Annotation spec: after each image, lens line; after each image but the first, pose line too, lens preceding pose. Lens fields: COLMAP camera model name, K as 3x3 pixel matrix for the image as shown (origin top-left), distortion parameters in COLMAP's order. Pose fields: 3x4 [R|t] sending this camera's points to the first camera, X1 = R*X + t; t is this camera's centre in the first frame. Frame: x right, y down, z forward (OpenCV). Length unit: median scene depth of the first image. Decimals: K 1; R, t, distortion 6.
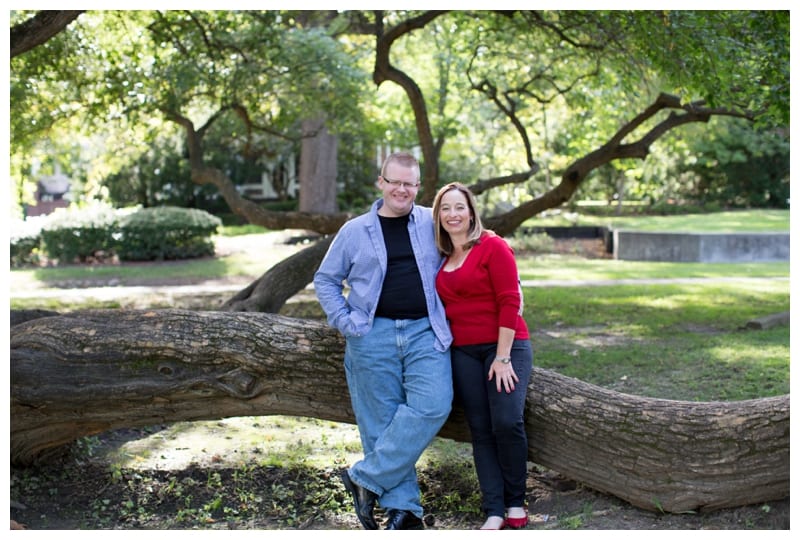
lens RADIAL K [[1124.7, 0, 383.8], [0, 1124.7, 255.8], [0, 0, 1]] dist [-0.179894, 0.477404]
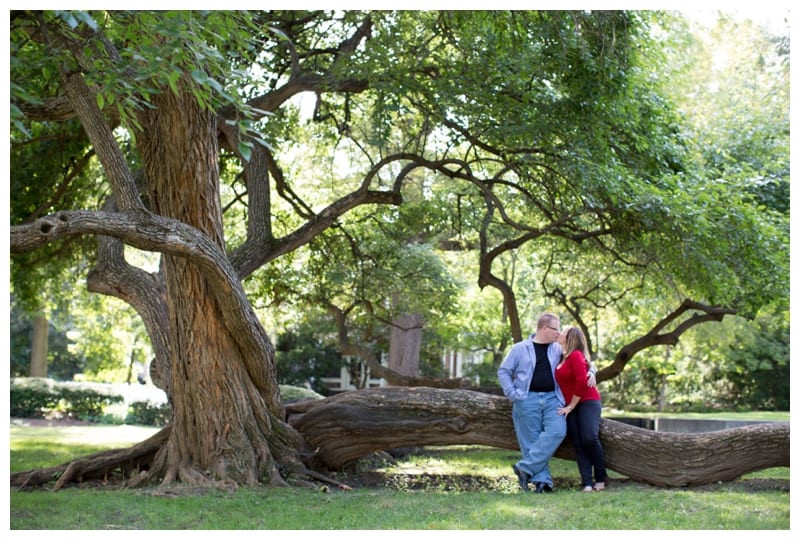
lens RADIAL K [[1124.7, 0, 383.8], [0, 1124.7, 255.8], [0, 0, 1]] dist [-0.179894, 0.477404]
pose [[0.998380, 0.037284, -0.042979, -0.059421], [-0.044694, 0.981362, -0.186898, 0.062795], [0.035210, 0.188516, 0.981439, -0.320120]]
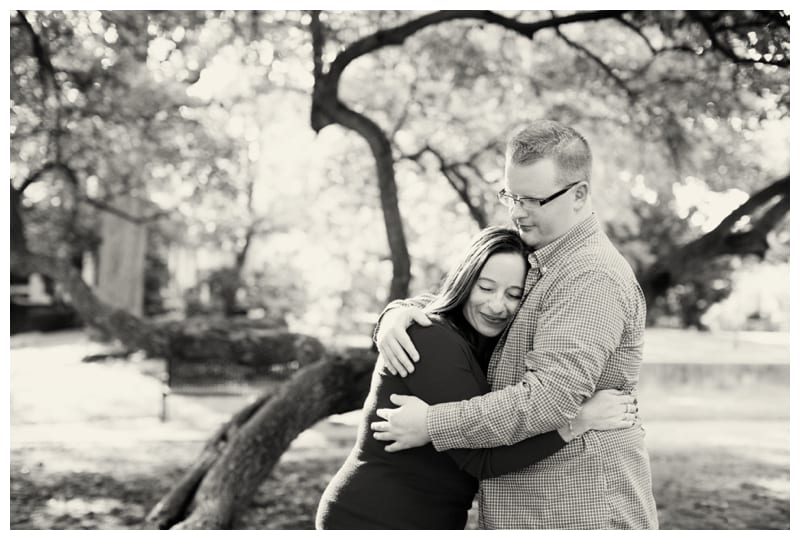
lens RADIAL K [[1124.7, 0, 383.8], [0, 1124.7, 255.8], [0, 0, 1]] dist [-0.179894, 0.477404]
pose [[0.973981, 0.035593, 0.223817, -0.097565], [-0.013172, 0.994811, -0.100882, -0.014901], [-0.226246, 0.095309, 0.969396, 0.330210]]
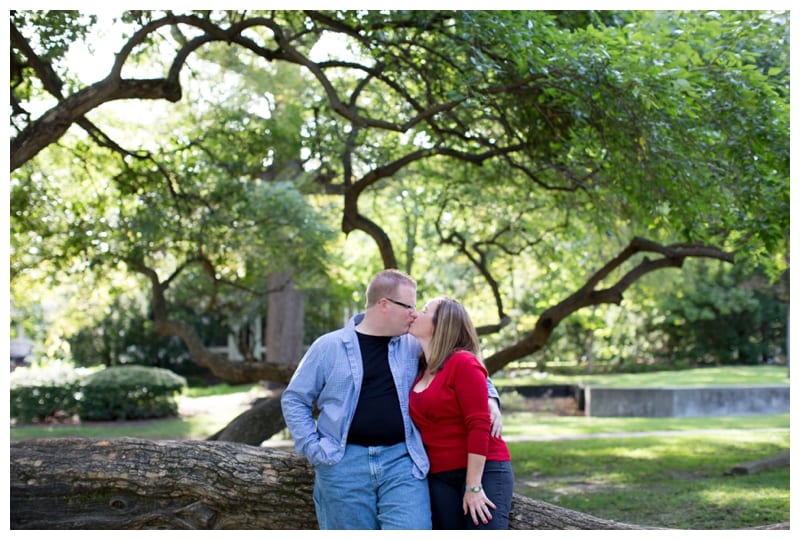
lens RADIAL K [[1124.7, 0, 383.8], [0, 1124.7, 255.8], [0, 0, 1]] dist [-0.179894, 0.477404]
pose [[0.999546, -0.002019, 0.030046, -0.001651], [0.006477, 0.988814, -0.149010, 0.012104], [-0.029409, 0.149137, 0.988379, 0.021448]]
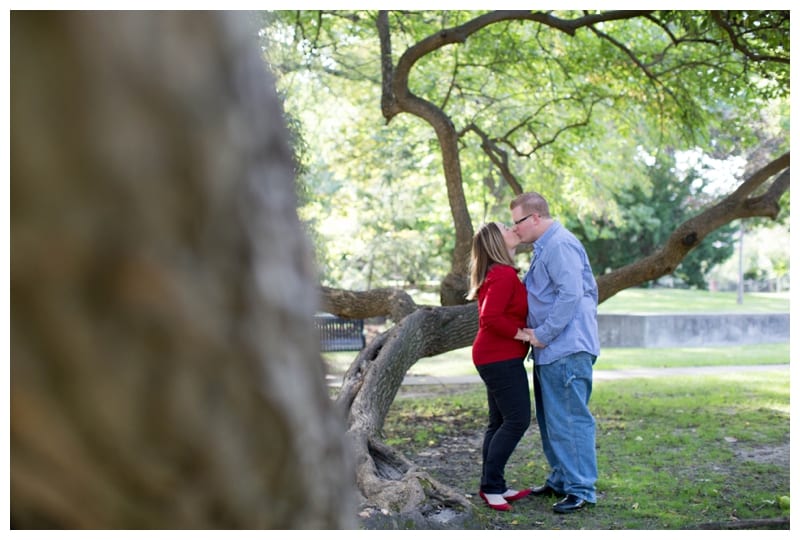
lens RADIAL K [[1124.7, 0, 383.8], [0, 1124.7, 255.8], [0, 0, 1]] dist [-0.179894, 0.477404]
pose [[0.972848, 0.008904, 0.231276, -0.161983], [0.008129, 0.997329, -0.072590, -0.005098], [-0.231304, 0.072499, 0.970176, 0.247028]]
